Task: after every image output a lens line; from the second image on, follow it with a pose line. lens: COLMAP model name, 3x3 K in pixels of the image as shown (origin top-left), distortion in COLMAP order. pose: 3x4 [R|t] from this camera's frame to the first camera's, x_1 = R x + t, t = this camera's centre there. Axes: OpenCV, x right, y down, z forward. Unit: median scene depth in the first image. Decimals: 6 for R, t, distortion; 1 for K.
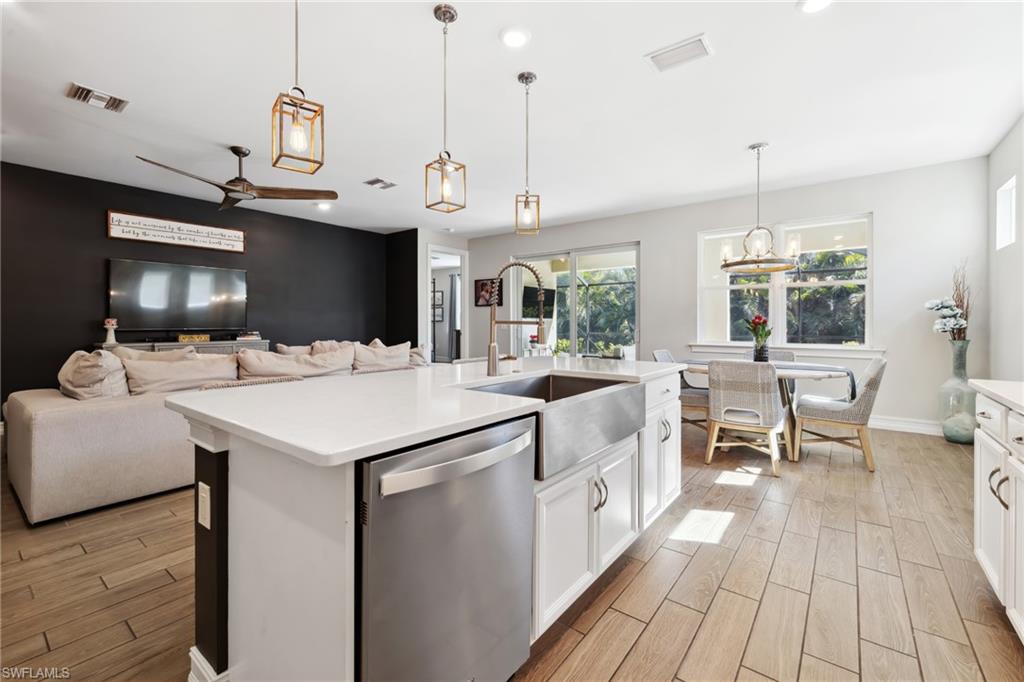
lens RADIAL K [[438.1, 0, 509.0], [0, 438.1, 325.1], [0, 0, 1]] dist [0.003004, 0.001046]
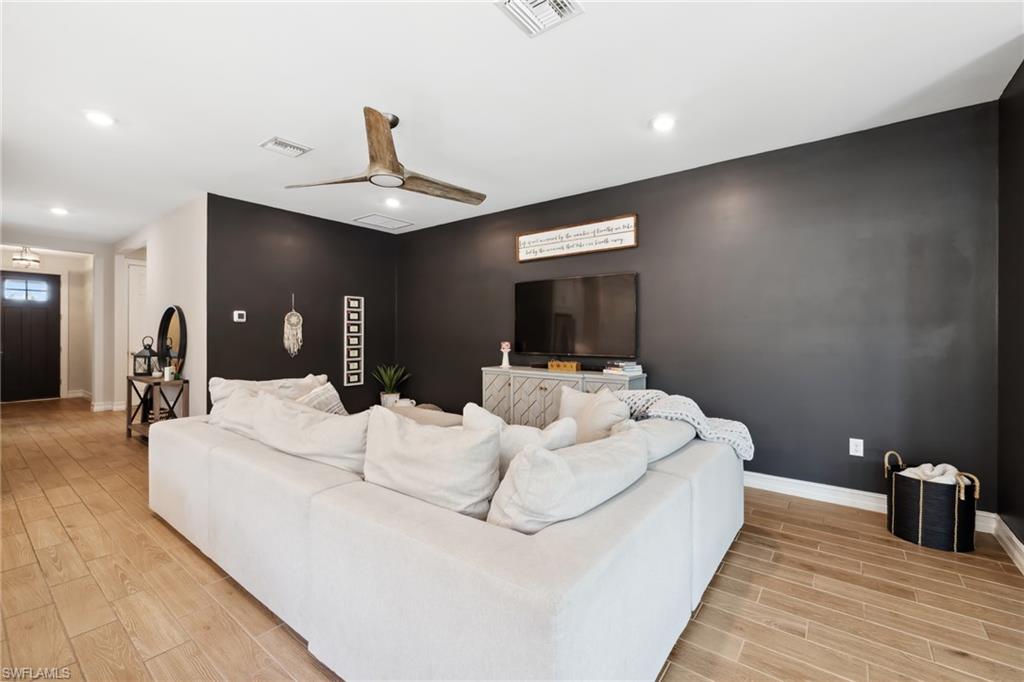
lens RADIAL K [[438.1, 0, 515.2], [0, 438.1, 338.9], [0, 0, 1]] dist [0.003004, 0.001046]
pose [[0.008145, 0.009787, -0.999919, 0.116869], [-0.005544, 0.999937, 0.009742, -0.036258], [0.999951, 0.005464, 0.008198, 1.140029]]
